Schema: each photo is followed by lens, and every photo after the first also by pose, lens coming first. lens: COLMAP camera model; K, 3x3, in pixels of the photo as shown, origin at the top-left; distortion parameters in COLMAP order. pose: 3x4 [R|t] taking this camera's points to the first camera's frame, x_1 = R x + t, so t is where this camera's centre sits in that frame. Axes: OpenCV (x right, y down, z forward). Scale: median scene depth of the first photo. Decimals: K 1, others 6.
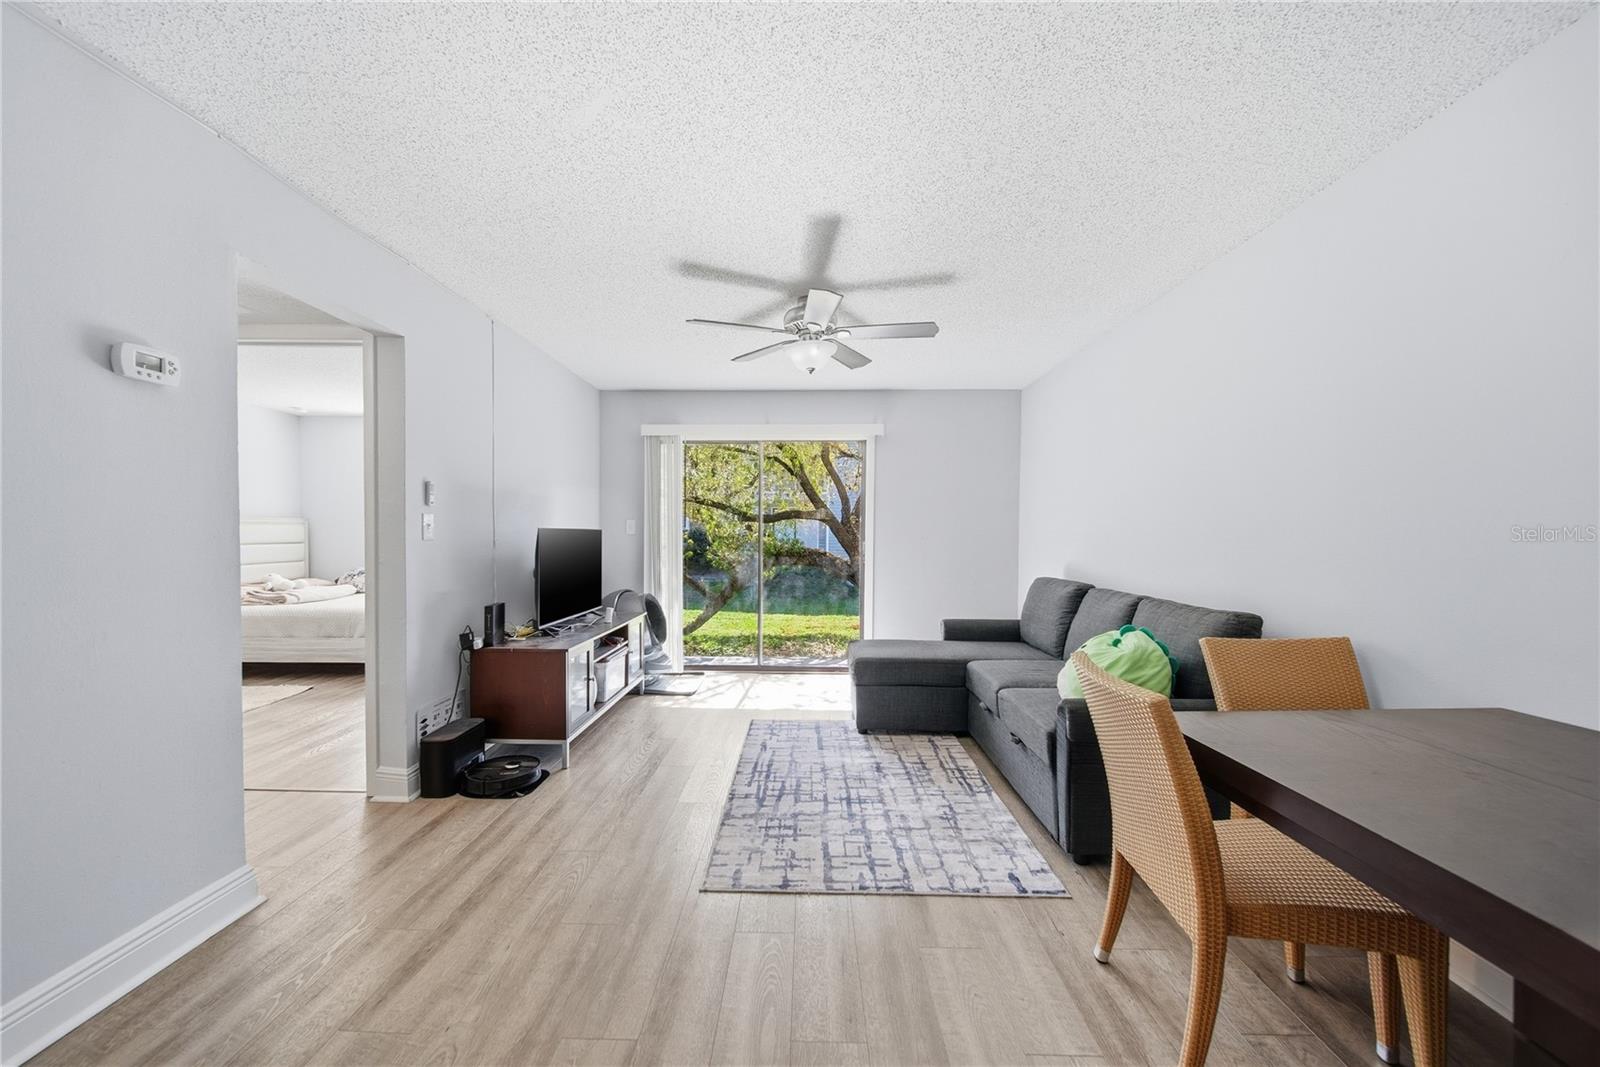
lens RADIAL K [[582.4, 0, 800.0], [0, 582.4, 530.9], [0, 0, 1]] dist [0.000184, -0.000100]
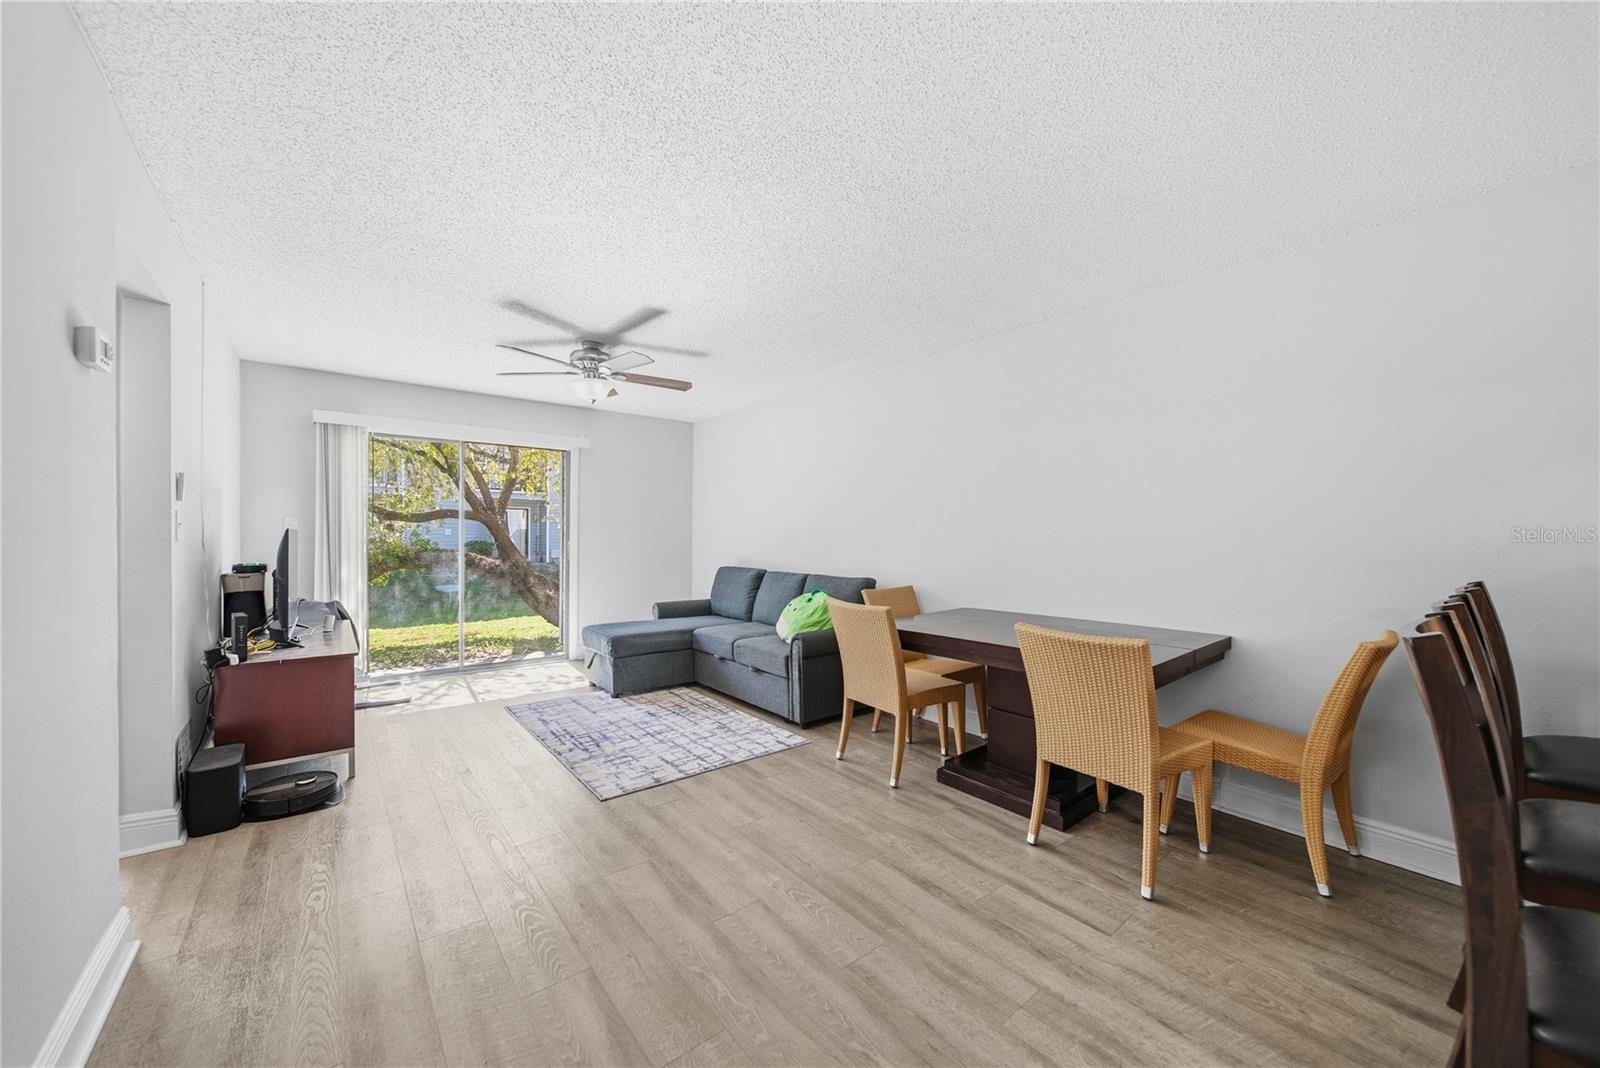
lens RADIAL K [[572.7, 0, 788.0], [0, 572.7, 514.3], [0, 0, 1]] dist [0.000342, 0.000004]
pose [[0.776188, 0.025265, 0.629995, -0.501010], [-0.006380, 0.999460, -0.032221, -0.002566], [-0.630469, 0.020991, 0.775931, -0.226079]]
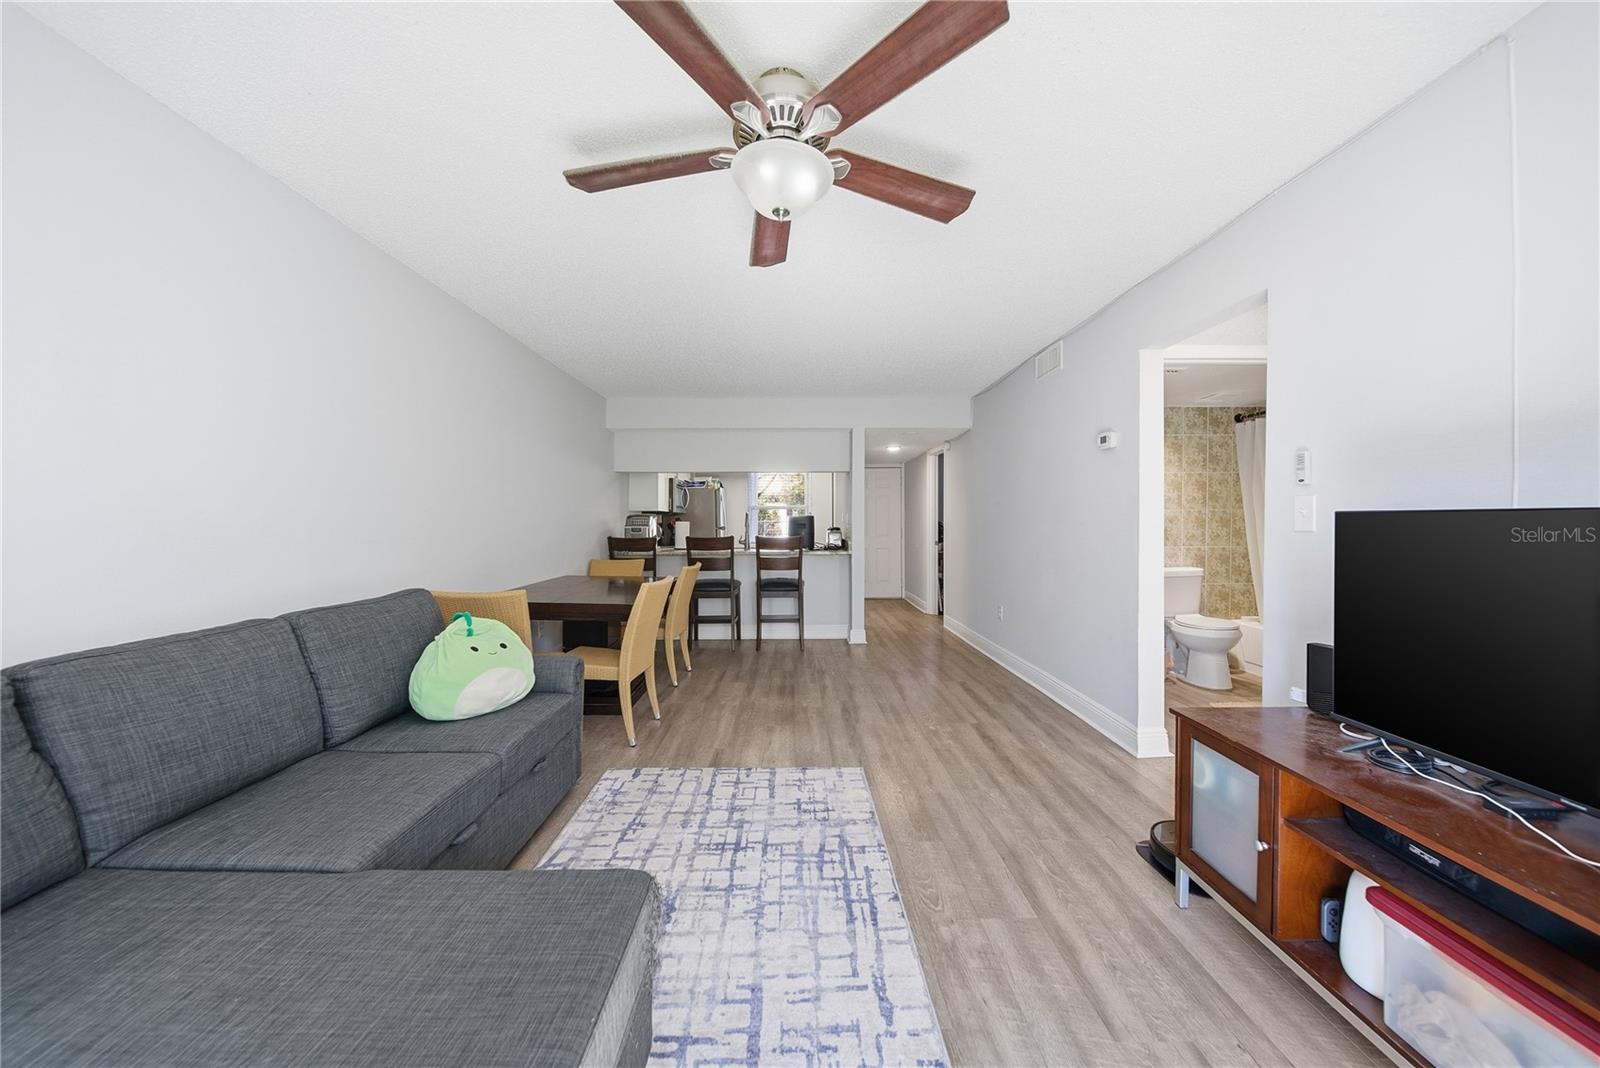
lens RADIAL K [[582.4, 0, 800.0], [0, 582.4, 531.4], [0, 0, 1]] dist [0.000184, -0.000100]
pose [[-0.999590, -0.002030, -0.028574, 0.018400], [-0.002475, 0.999876, 0.015568, 0.005335], [0.028538, 0.015632, -0.999470, 1.772557]]
